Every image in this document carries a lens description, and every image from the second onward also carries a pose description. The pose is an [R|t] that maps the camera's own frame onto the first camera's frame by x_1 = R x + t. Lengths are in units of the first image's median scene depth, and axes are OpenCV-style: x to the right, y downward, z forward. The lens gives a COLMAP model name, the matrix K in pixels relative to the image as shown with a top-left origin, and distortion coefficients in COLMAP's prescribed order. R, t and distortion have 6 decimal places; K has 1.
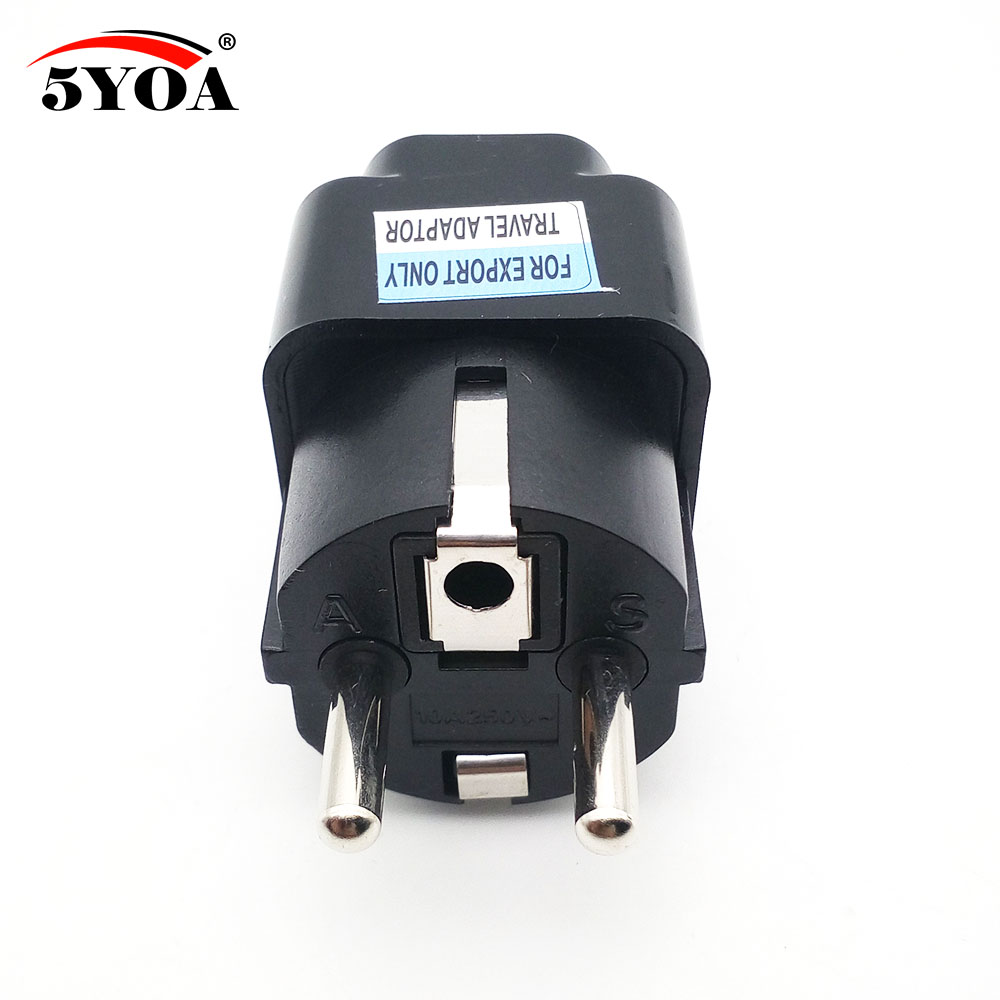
lens RADIAL K [[1539.7, 0, 500.0], [0, 1539.7, 500.0], [0, 0, 1]] dist [0.045368, 0.026465]
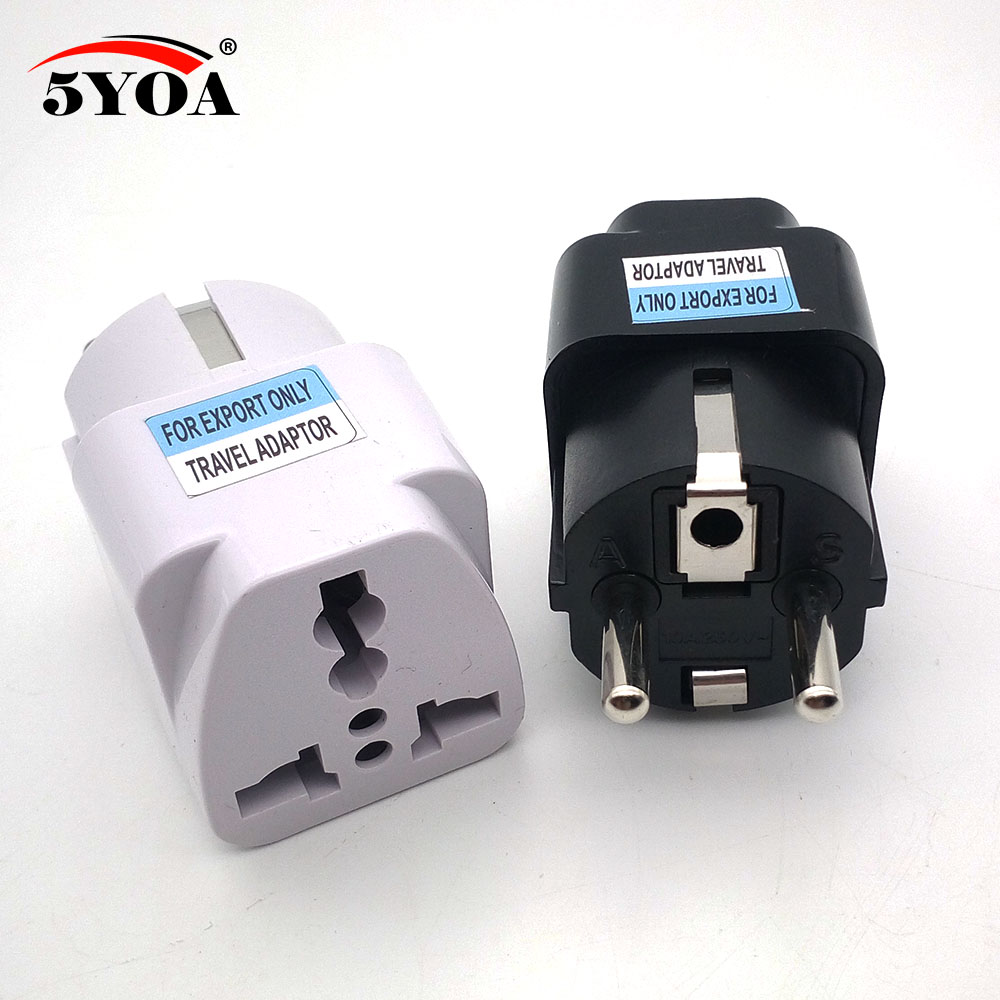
lens RADIAL K [[1572.8, 0, 500.0], [0, 1572.8, 500.0], [0, 0, 1]] dist [-0.045310, -0.046002]
pose [[0.997018, -0.012088, -0.076217, -0.090233], [0.007783, 0.998370, -0.056535, 0.099536], [0.076776, 0.055773, 0.995487, -0.351461]]
